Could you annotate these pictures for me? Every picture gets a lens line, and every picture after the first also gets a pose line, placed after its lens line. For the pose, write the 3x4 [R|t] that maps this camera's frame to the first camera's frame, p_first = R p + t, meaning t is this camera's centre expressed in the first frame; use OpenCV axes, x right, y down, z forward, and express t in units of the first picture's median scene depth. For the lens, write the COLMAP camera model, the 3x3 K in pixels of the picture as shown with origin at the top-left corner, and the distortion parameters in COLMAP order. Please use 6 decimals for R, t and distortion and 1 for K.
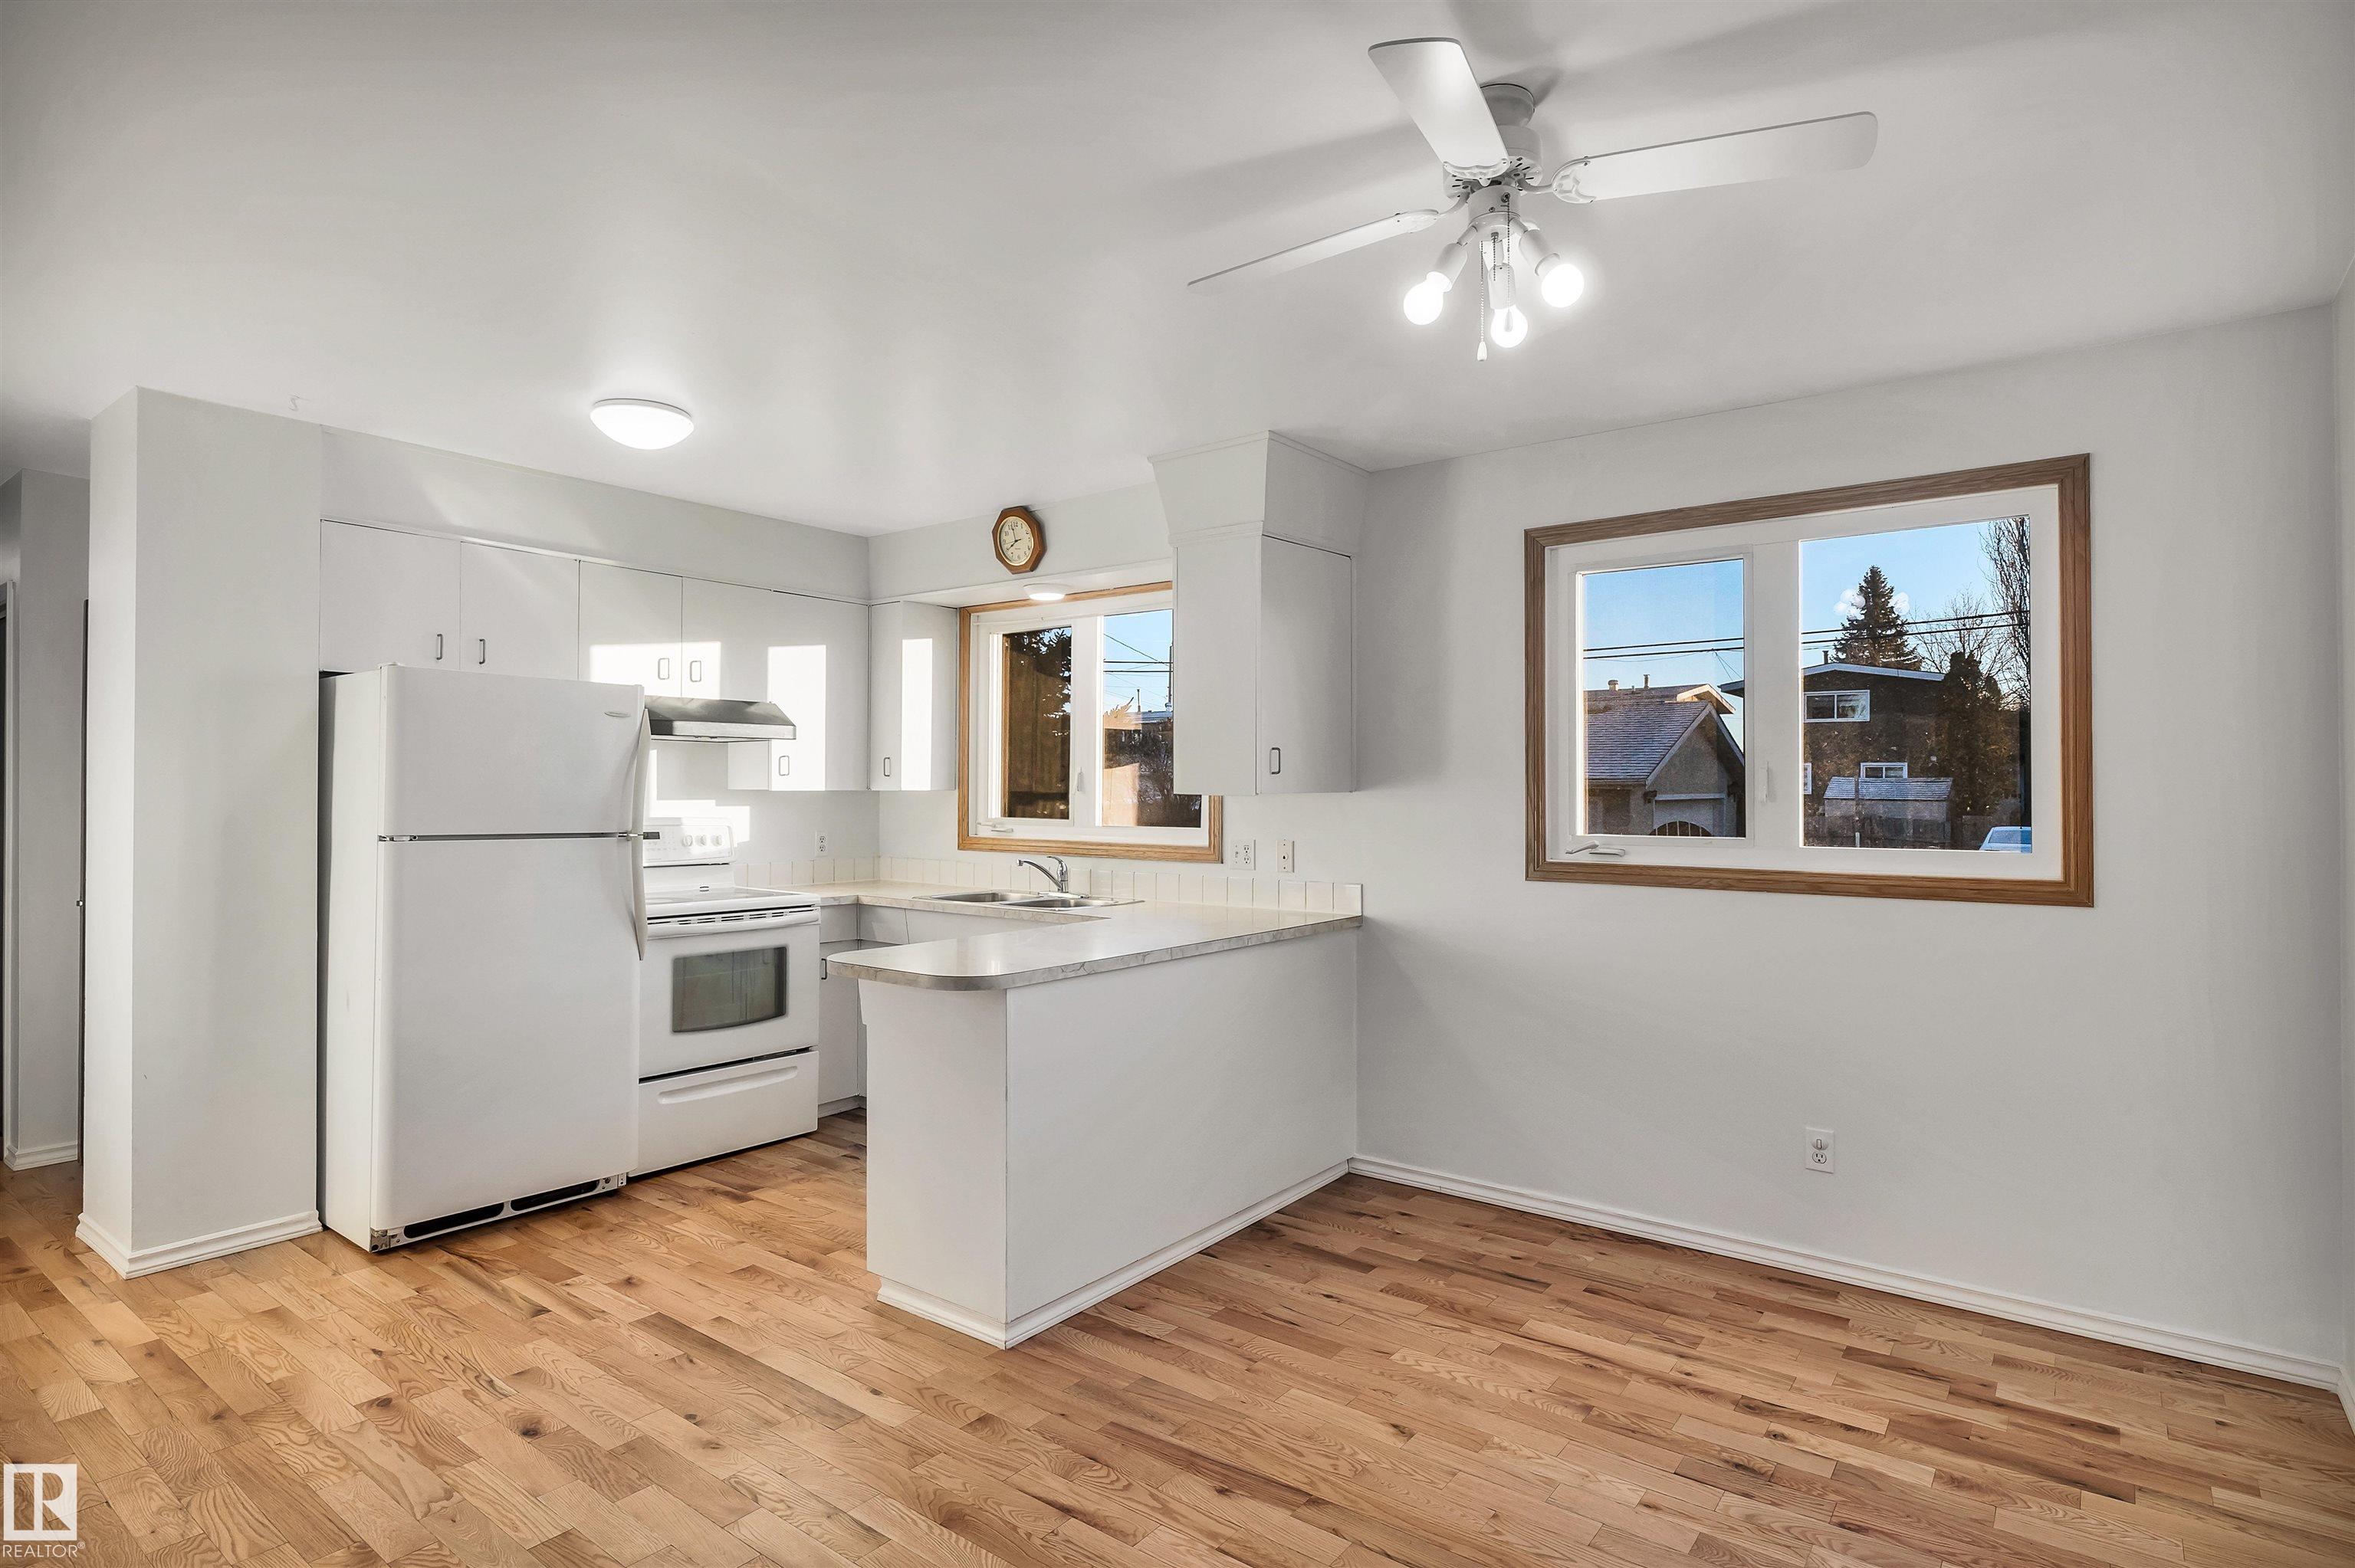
lens RADIAL K [[1214.4, 0, 1137.8], [0, 1214.4, 786.8], [0, 0, 1]] dist [0.000525, 0.000672]
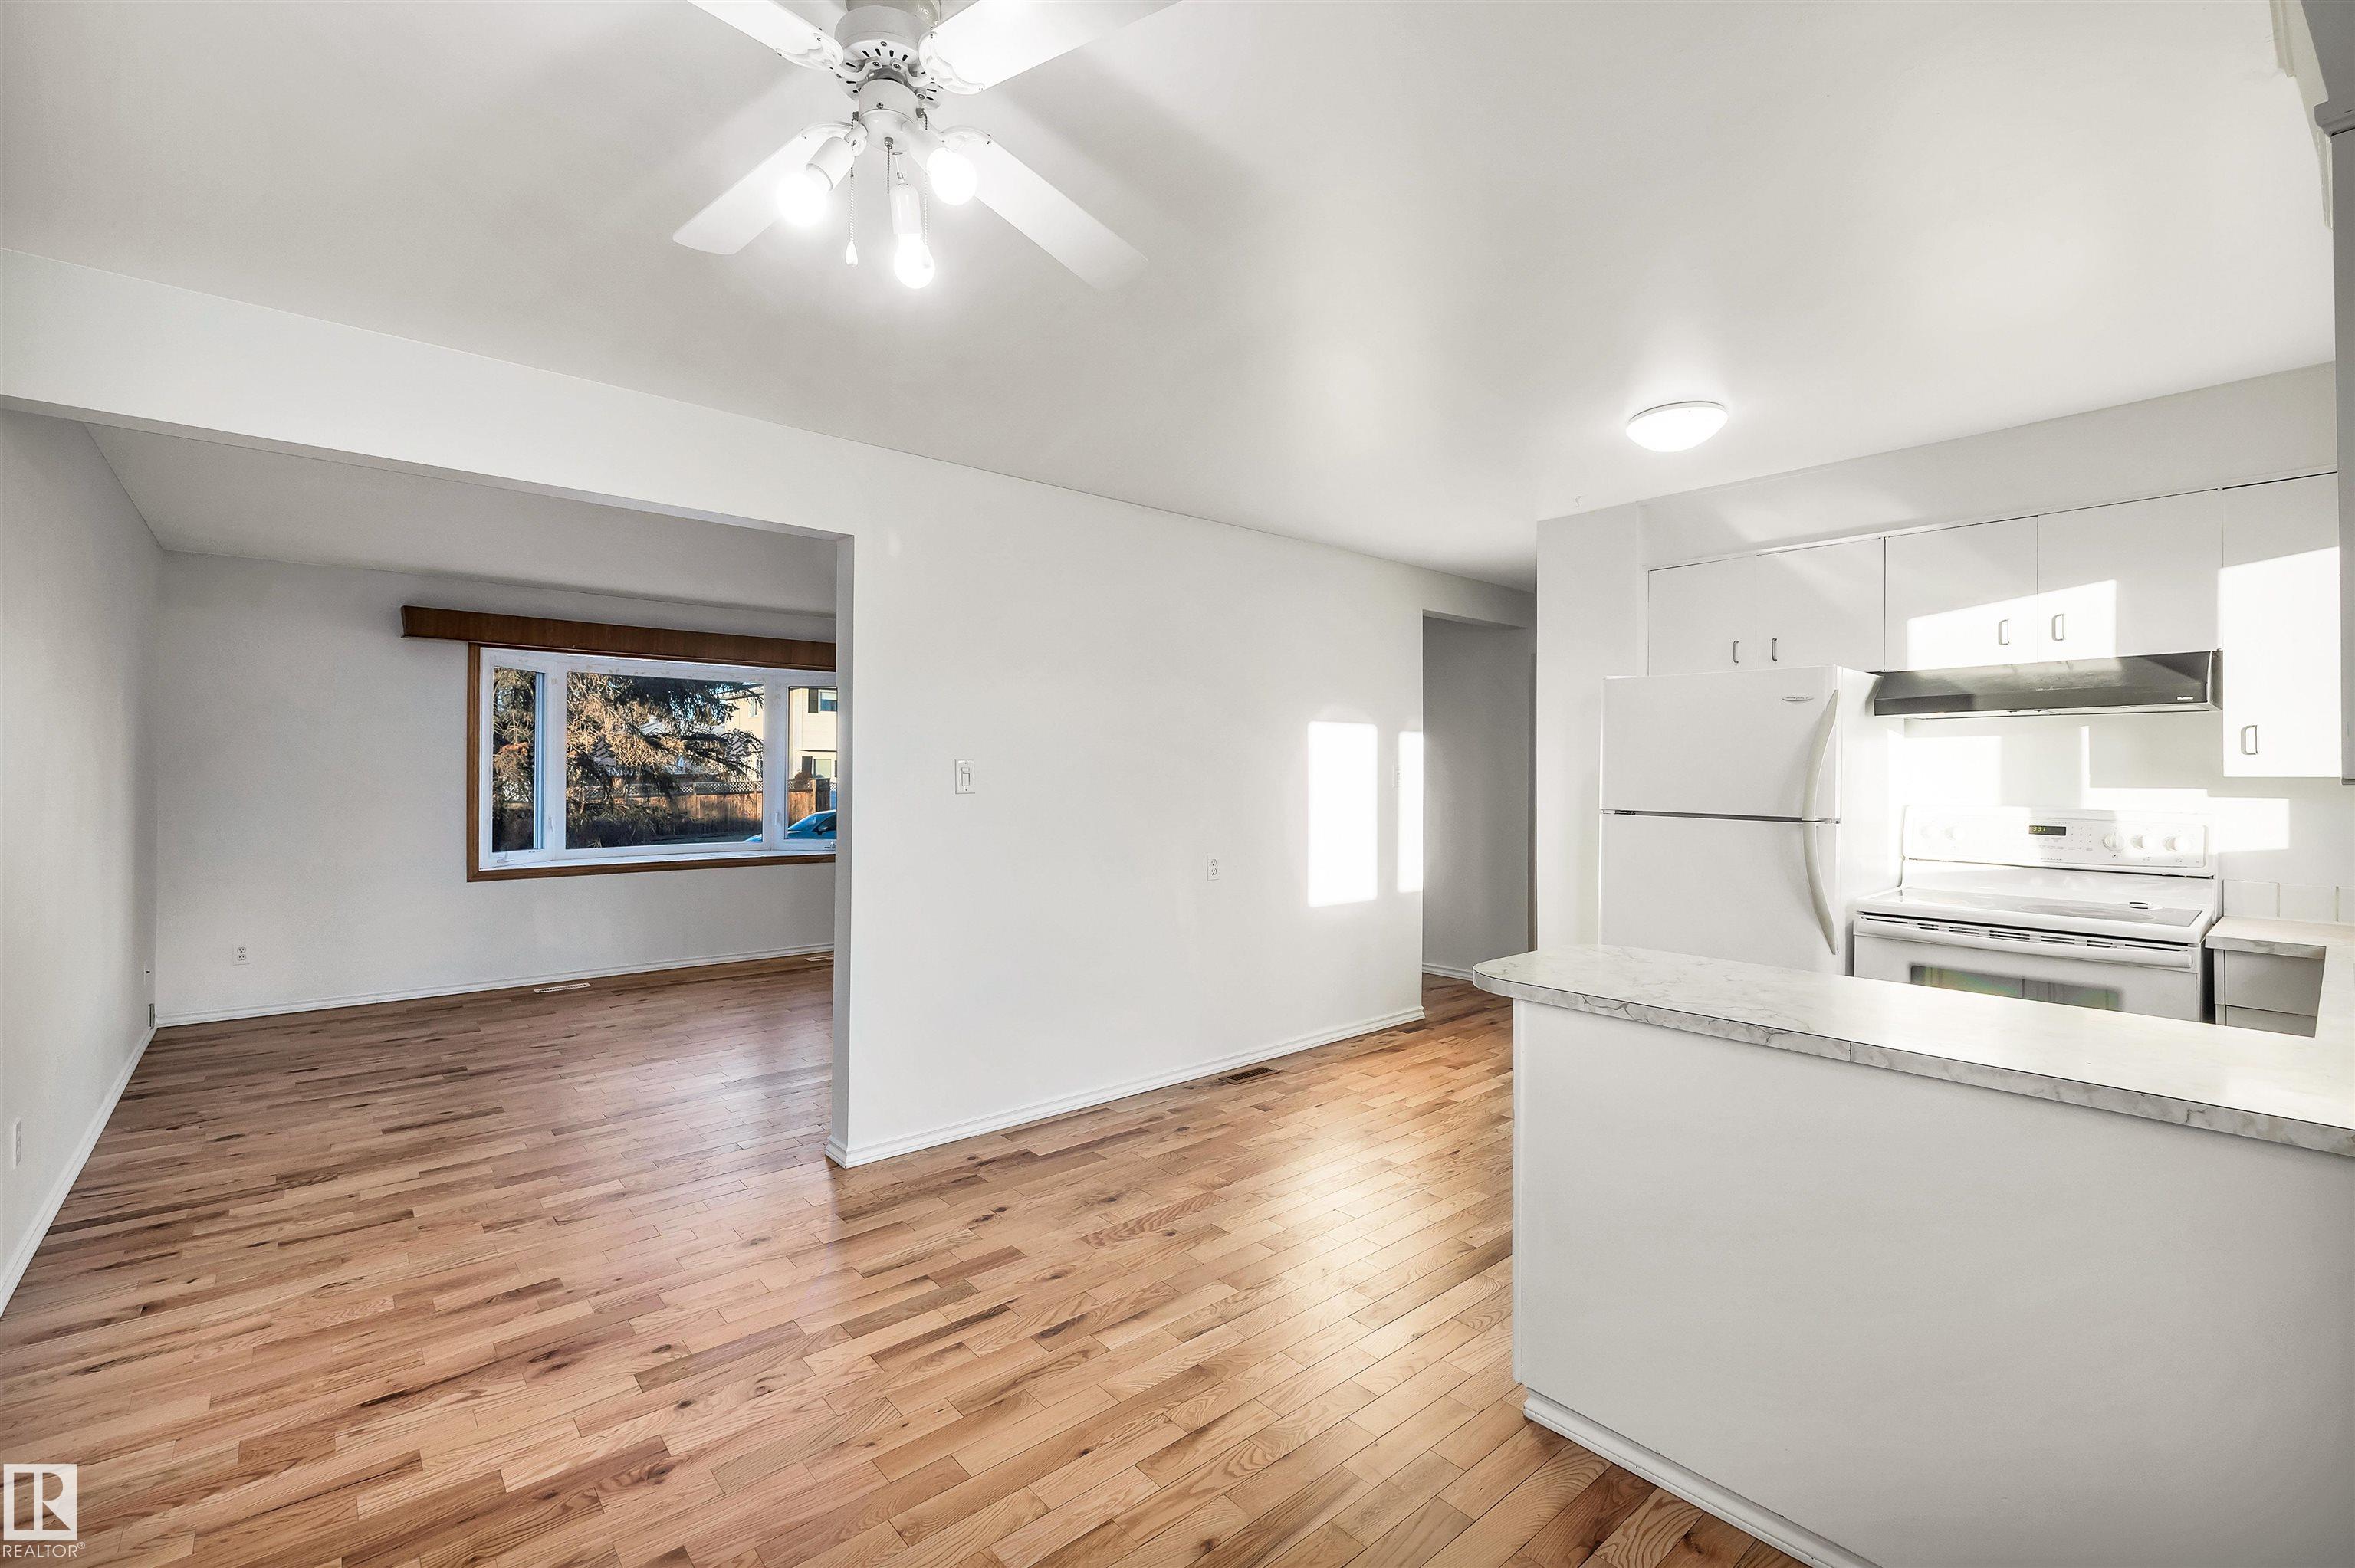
lens RADIAL K [[1012.5, 0, 1177.5], [0, 1012.5, 784.0], [0, 0, 1]] dist [0.000488, 0.000001]
pose [[-0.191891, 0.006108, -0.981397, 0.439507], [0.001253, 0.999981, 0.005979, 0.003873], [0.981415, -0.000082, -0.191895, 0.607077]]
